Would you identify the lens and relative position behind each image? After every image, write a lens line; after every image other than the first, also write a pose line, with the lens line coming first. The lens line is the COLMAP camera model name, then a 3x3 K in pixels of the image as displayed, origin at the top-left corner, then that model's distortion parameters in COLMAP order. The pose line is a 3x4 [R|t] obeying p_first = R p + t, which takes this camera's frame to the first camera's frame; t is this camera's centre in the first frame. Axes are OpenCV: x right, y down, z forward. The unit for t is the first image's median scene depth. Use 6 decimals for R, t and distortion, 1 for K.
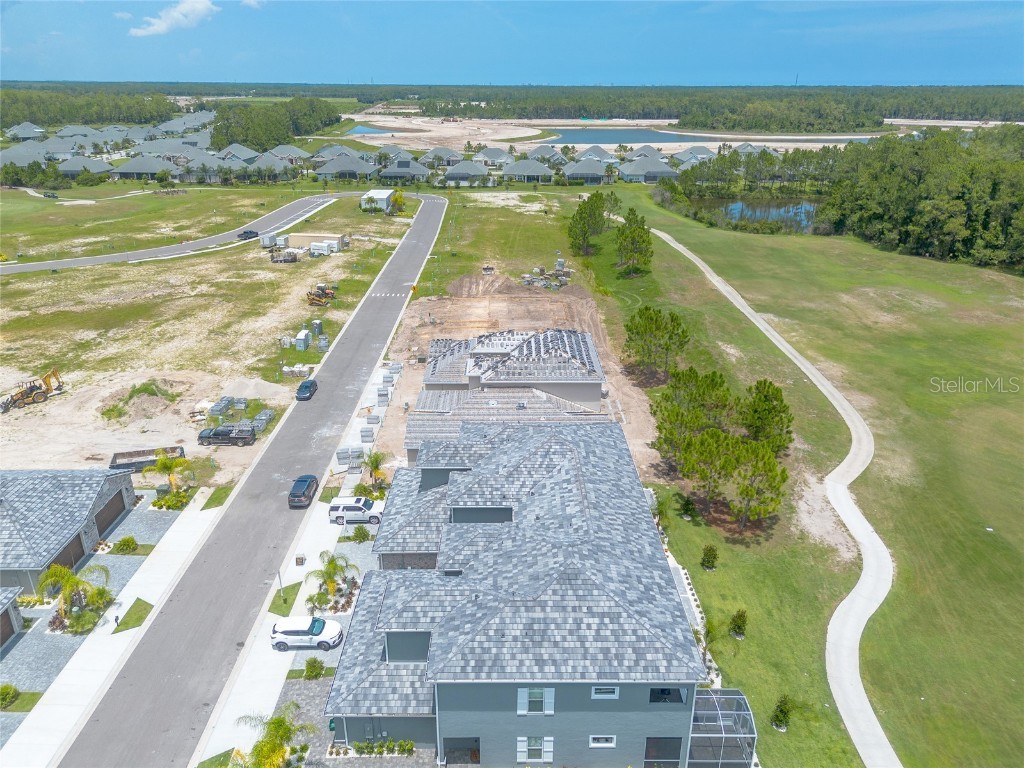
lens RADIAL K [[720.4, 0, 511.3], [0, 720.4, 394.5], [0, 0, 1]] dist [0.065186, -0.061825]
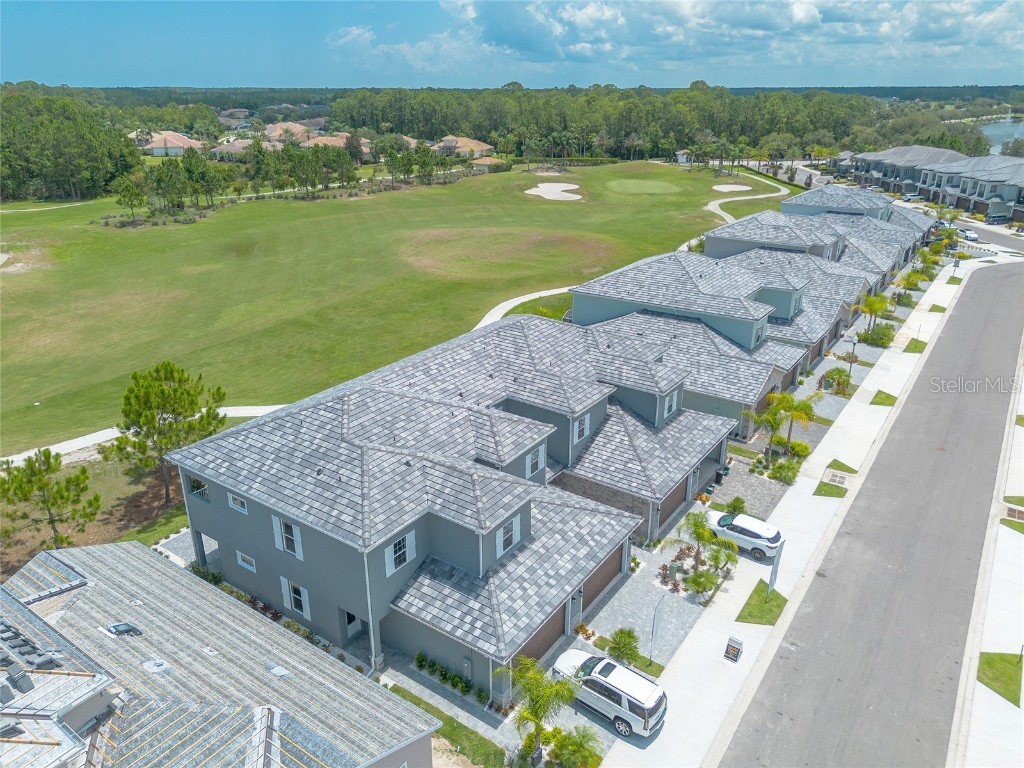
lens RADIAL K [[720.4, 0, 510.3], [0, 720.4, 385.3], [0, 0, 1]] dist [0.065186, -0.061825]
pose [[-0.815950, -0.221303, 0.534089, -0.234927], [0.223867, 0.730809, 0.644827, -0.200507], [-0.533019, 0.645711, -0.546761, 0.735732]]
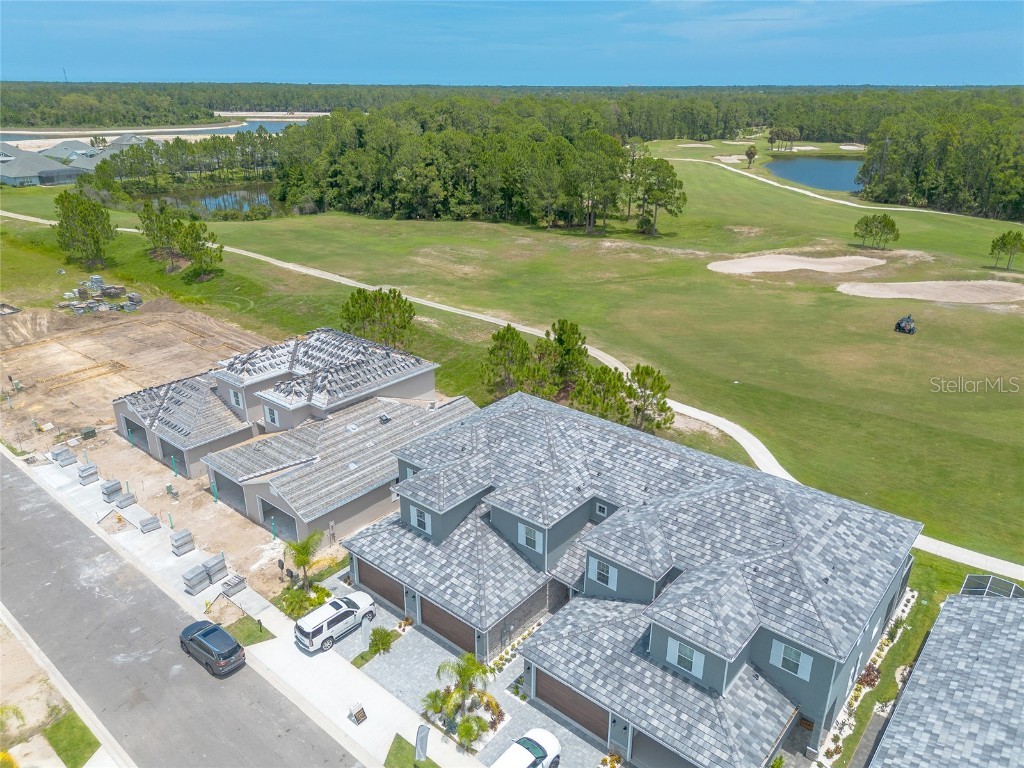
lens RADIAL K [[720.4, 0, 514.5], [0, 720.4, 393.3], [0, 0, 1]] dist [0.065186, -0.061825]
pose [[0.646895, -0.299053, 0.701494, -0.330358], [0.297515, 0.945973, 0.128918, -0.053130], [-0.702148, 0.125308, 0.700918, 0.227783]]
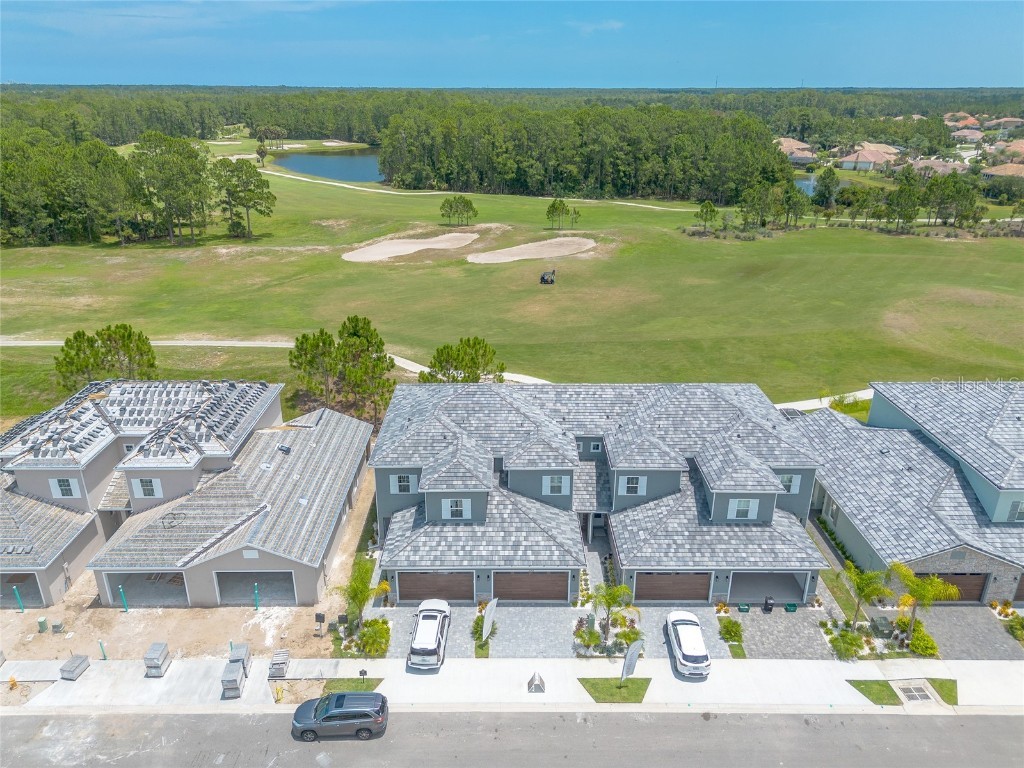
lens RADIAL K [[720.4, 0, 512.2], [0, 720.4, 387.0], [0, 0, 1]] dist [0.065186, -0.061825]
pose [[-0.004018, -0.384580, 0.923083, -0.470518], [0.387886, 0.850219, 0.355911, -0.154068], [-0.921699, 0.359481, 0.145757, 0.470644]]
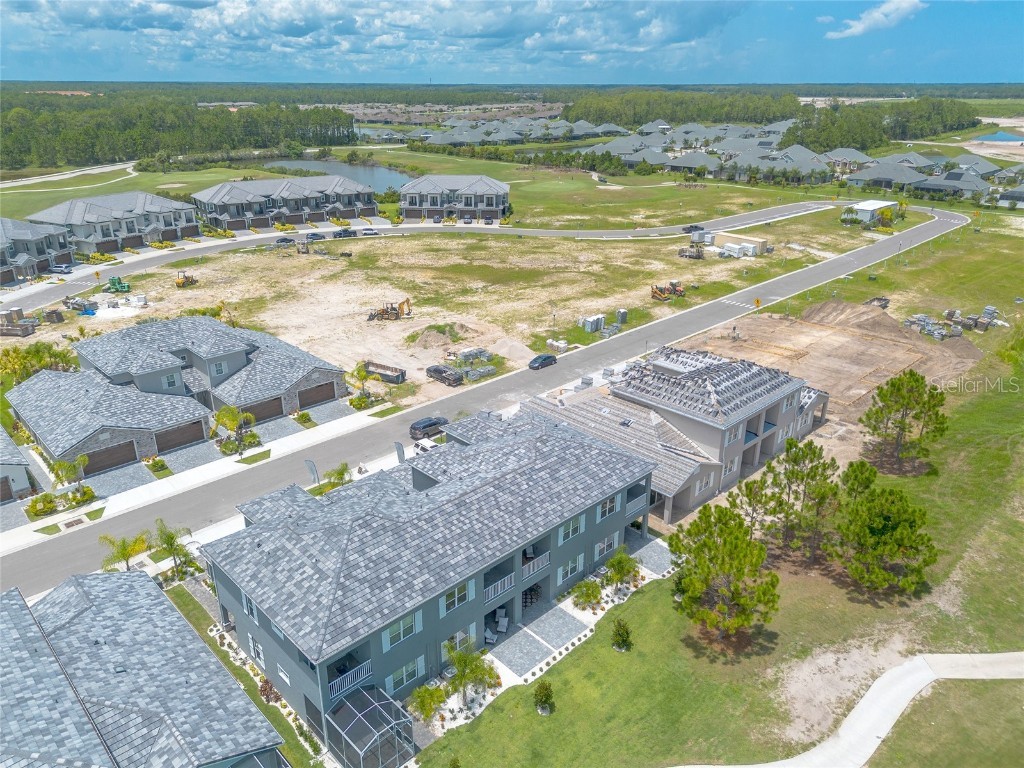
lens RADIAL K [[720.4, 0, 509.9], [0, 720.4, 394.4], [0, 0, 1]] dist [0.065186, -0.061825]
pose [[0.689785, 0.282096, -0.666797, 0.381890], [-0.283232, 0.952715, 0.110060, -0.057881], [0.666315, 0.112940, 0.737067, 0.142347]]
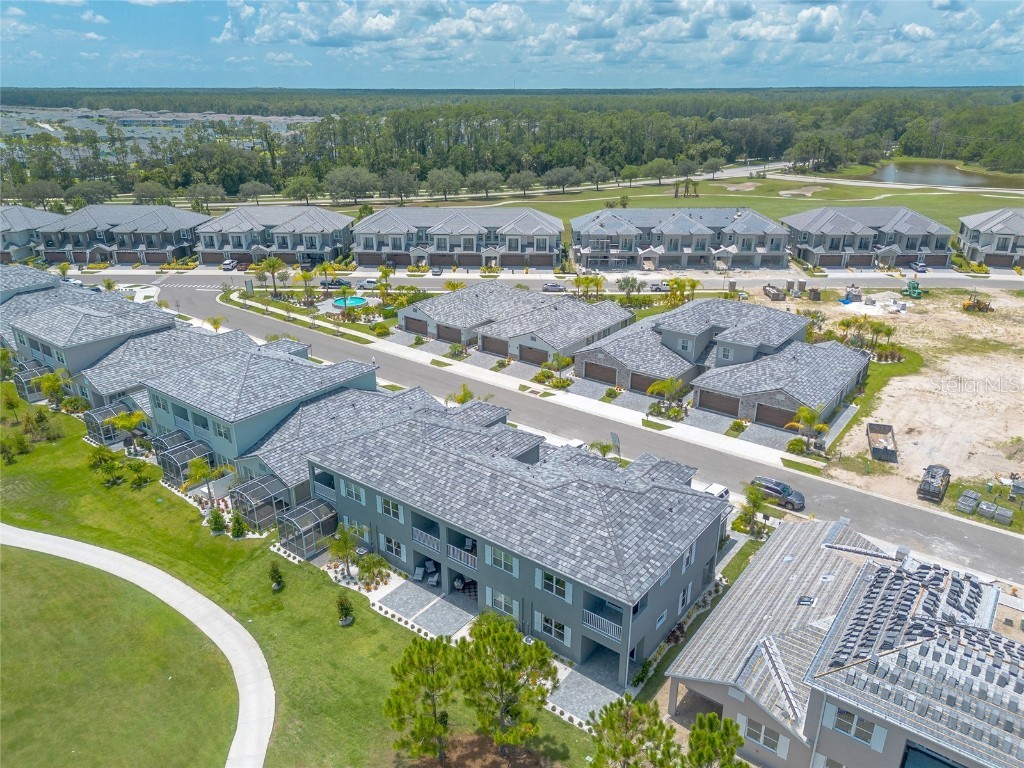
lens RADIAL K [[720.4, 0, 512.1], [0, 720.4, 385.6], [0, 0, 1]] dist [0.065186, -0.061825]
pose [[-0.614790, 0.294795, -0.731525, 0.409281], [-0.310045, 0.762508, 0.567850, -0.287090], [0.725193, 0.575914, -0.377382, 0.684849]]
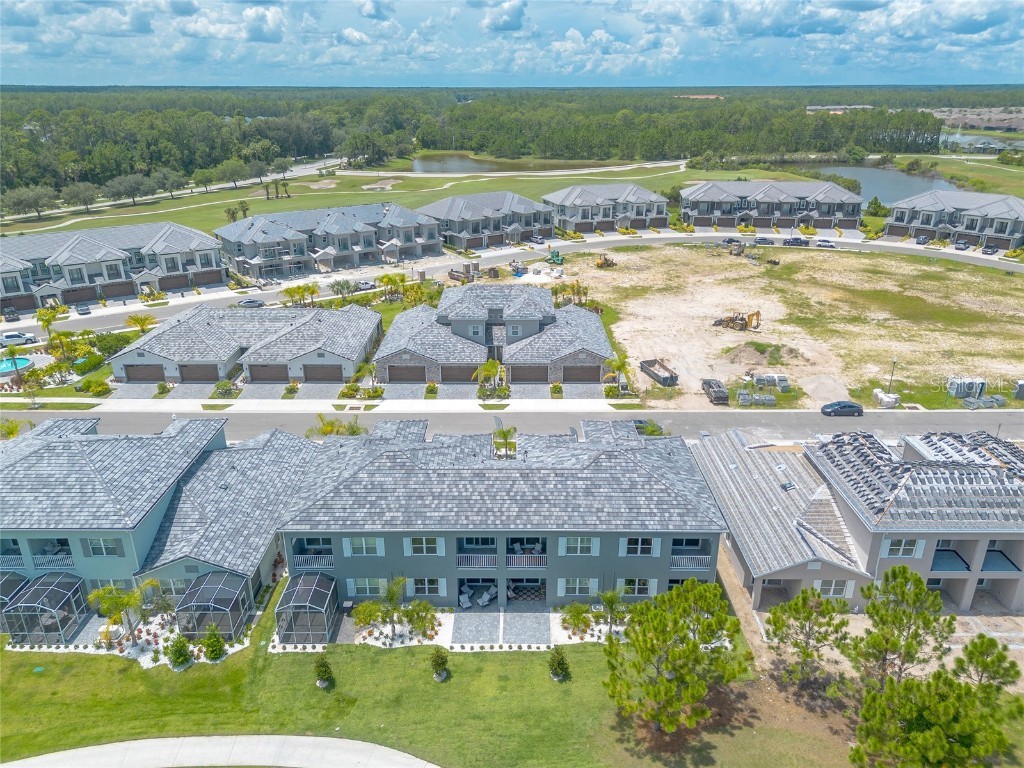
lens RADIAL K [[720.4, 0, 509.5], [0, 720.4, 386.6], [0, 0, 1]] dist [0.065186, -0.061825]
pose [[-0.011883, 0.377205, -0.926054, 0.516512], [-0.390489, 0.850831, 0.351575, -0.172089], [0.920531, 0.365792, 0.137184, 0.411554]]
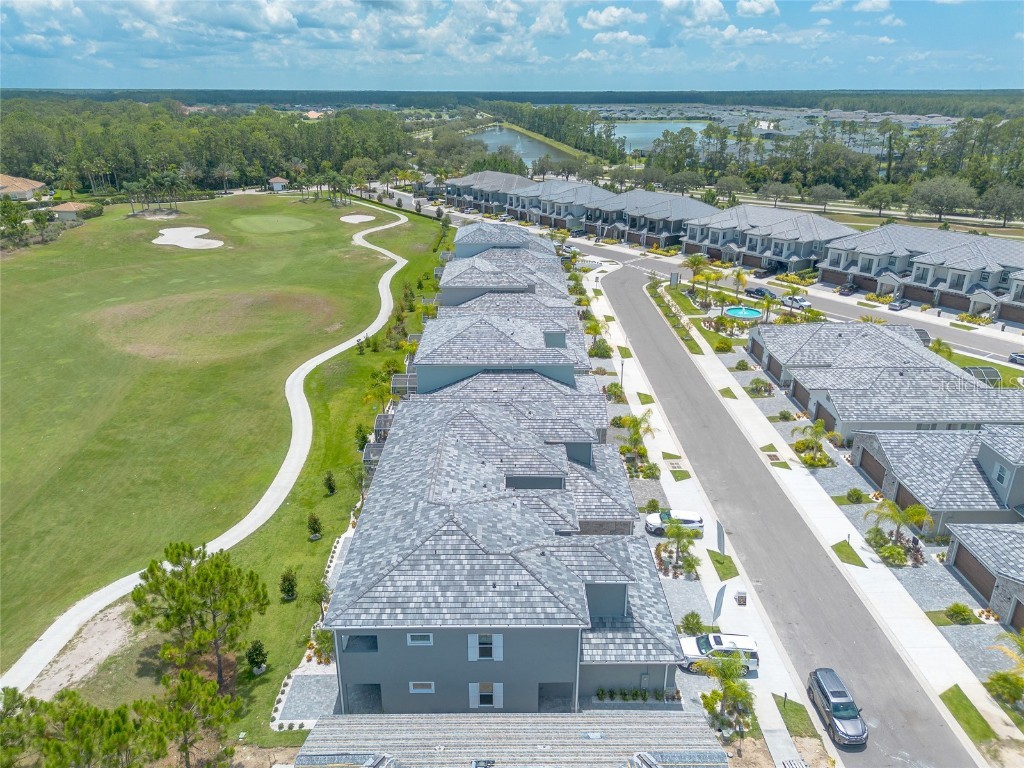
lens RADIAL K [[720.4, 0, 508.5], [0, 720.4, 388.5], [0, 0, 1]] dist [0.065186, -0.061825]
pose [[-0.999989, -0.004604, -0.000913, -0.000410], [-0.003888, 0.703723, 0.710464, -0.340446], [-0.002628, 0.710460, -0.703733, 0.832630]]
